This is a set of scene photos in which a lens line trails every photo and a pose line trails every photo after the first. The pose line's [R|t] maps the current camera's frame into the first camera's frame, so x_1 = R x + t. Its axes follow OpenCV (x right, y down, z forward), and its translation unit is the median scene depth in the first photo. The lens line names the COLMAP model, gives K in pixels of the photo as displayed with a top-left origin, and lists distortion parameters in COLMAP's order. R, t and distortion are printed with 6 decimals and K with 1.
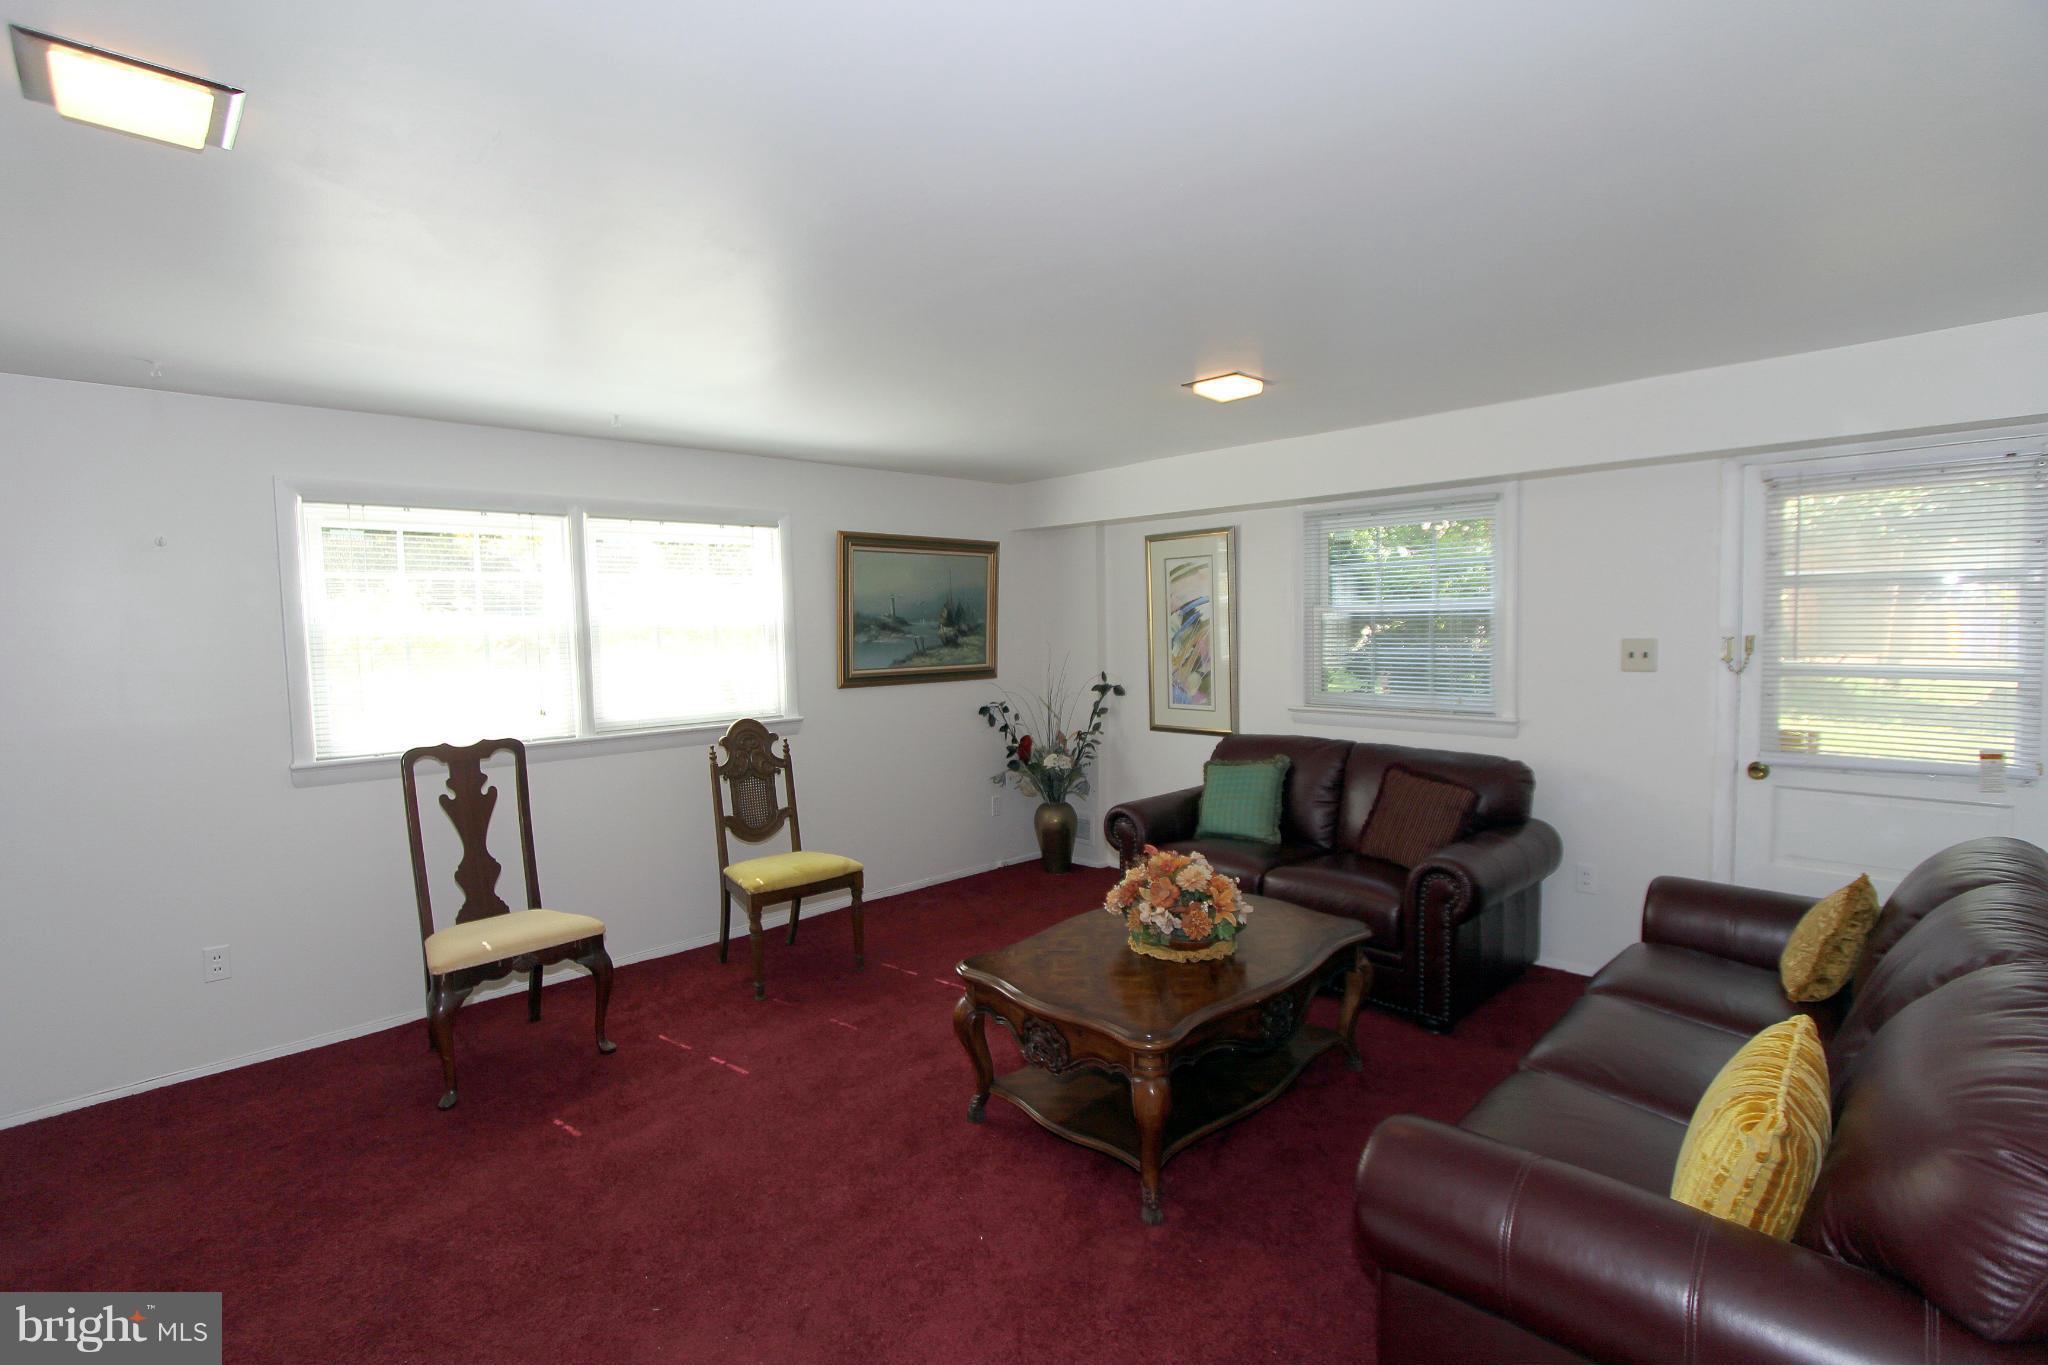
lens RADIAL K [[909.1, 0, 1025.3], [0, 909.1, 678.5], [0, 0, 1]] dist [-0.000432, -0.000080]
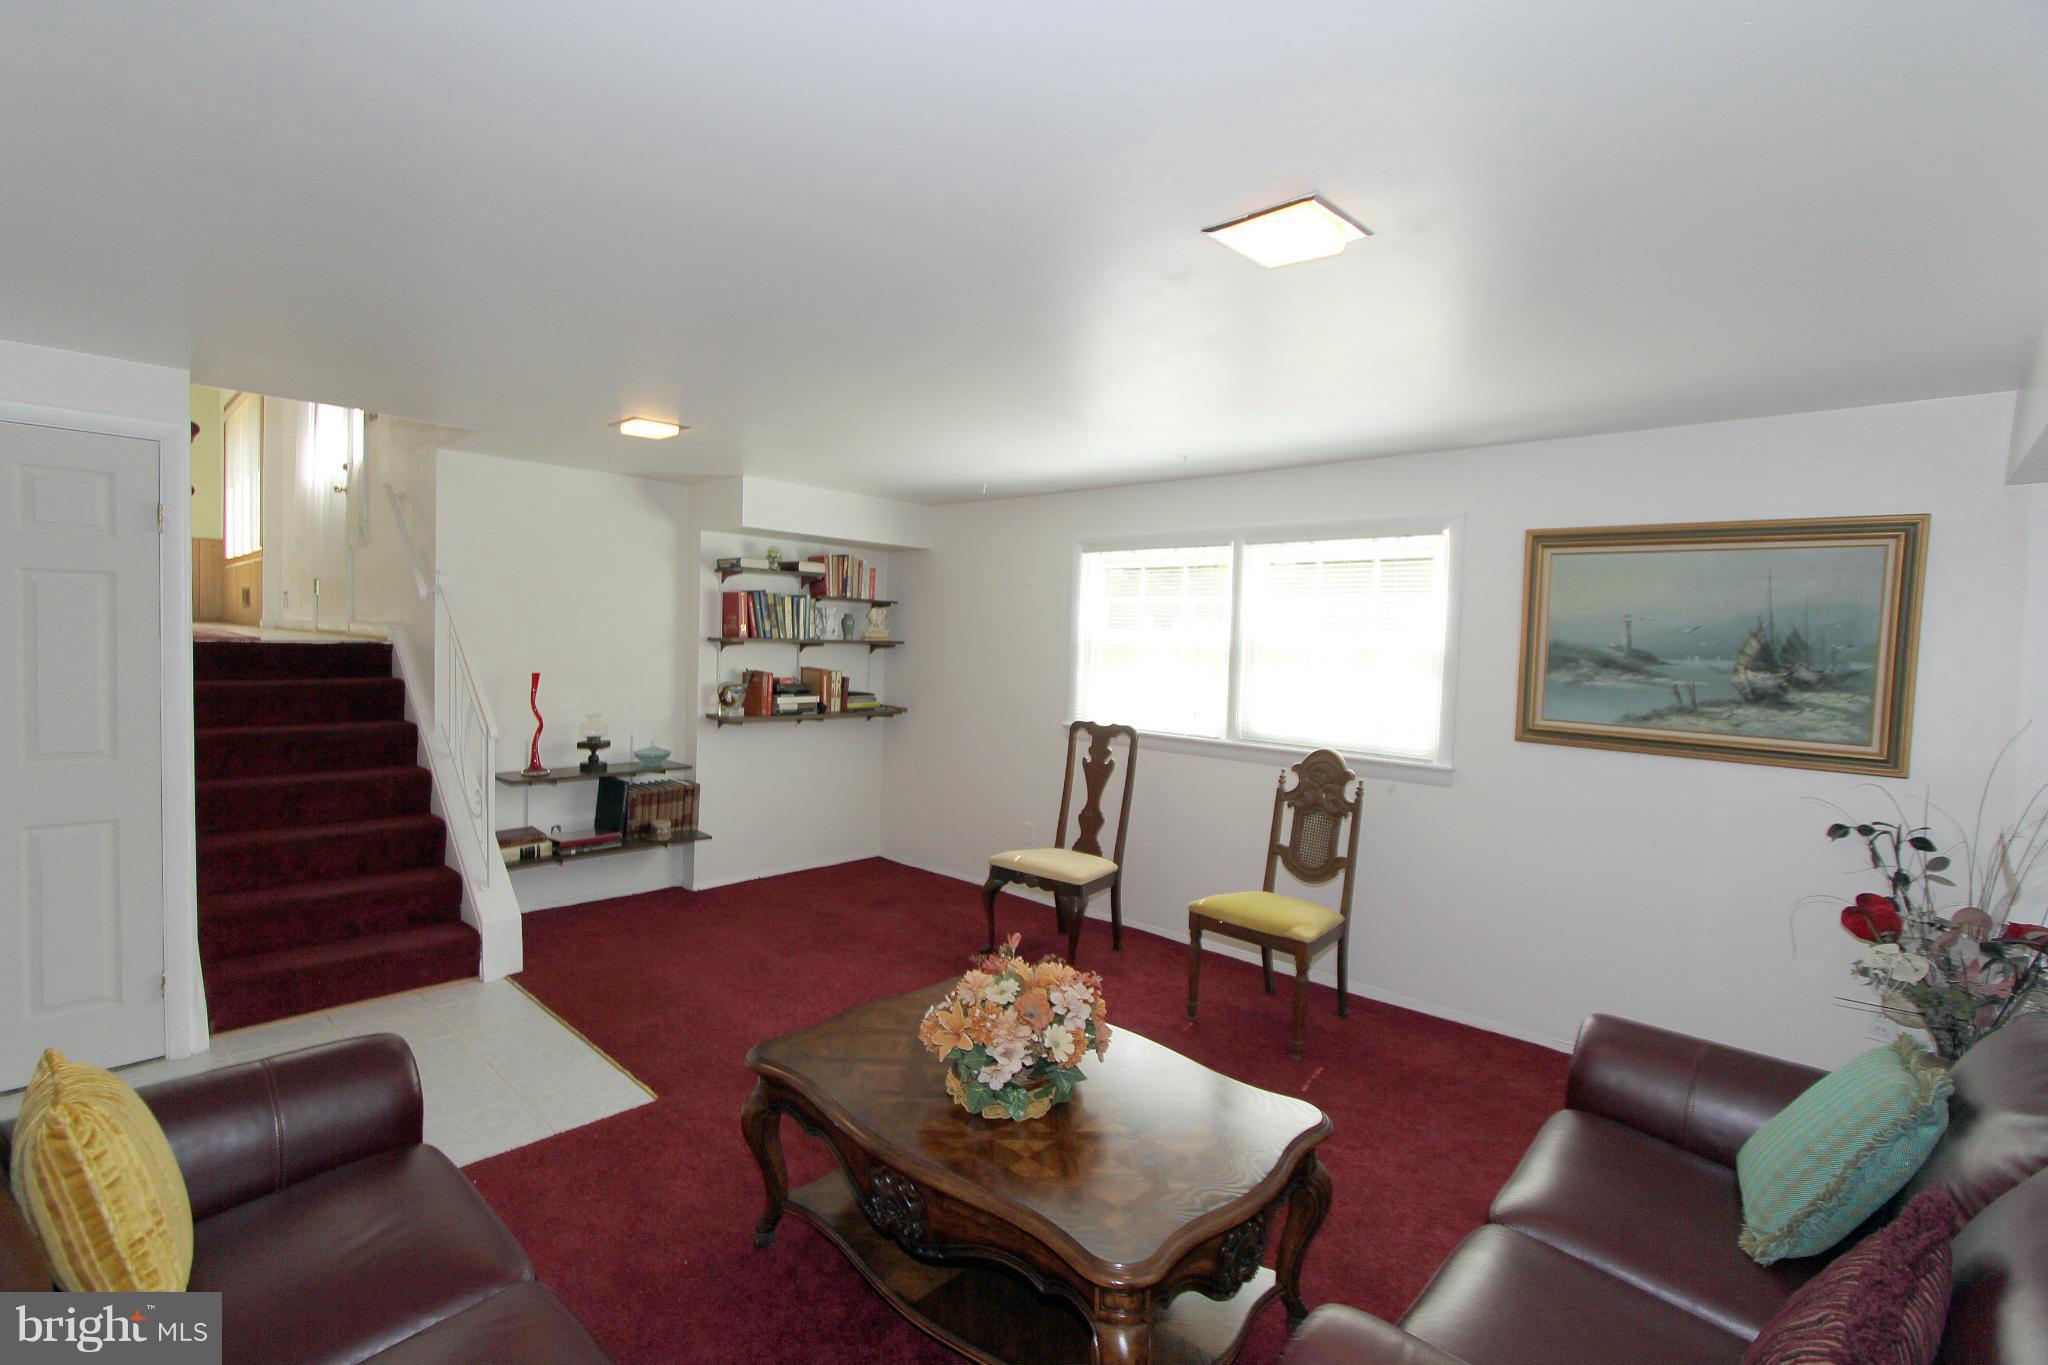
lens RADIAL K [[1011.9, 0, 1022.9], [0, 1011.9, 682.9], [0, 0, 1]] dist [0.001921, 0.000137]
pose [[0.047447, 0.067894, -0.996564, 0.688787], [-0.096305, 0.993350, 0.063089, -0.057268], [0.994220, 0.092980, 0.053670, 0.630310]]
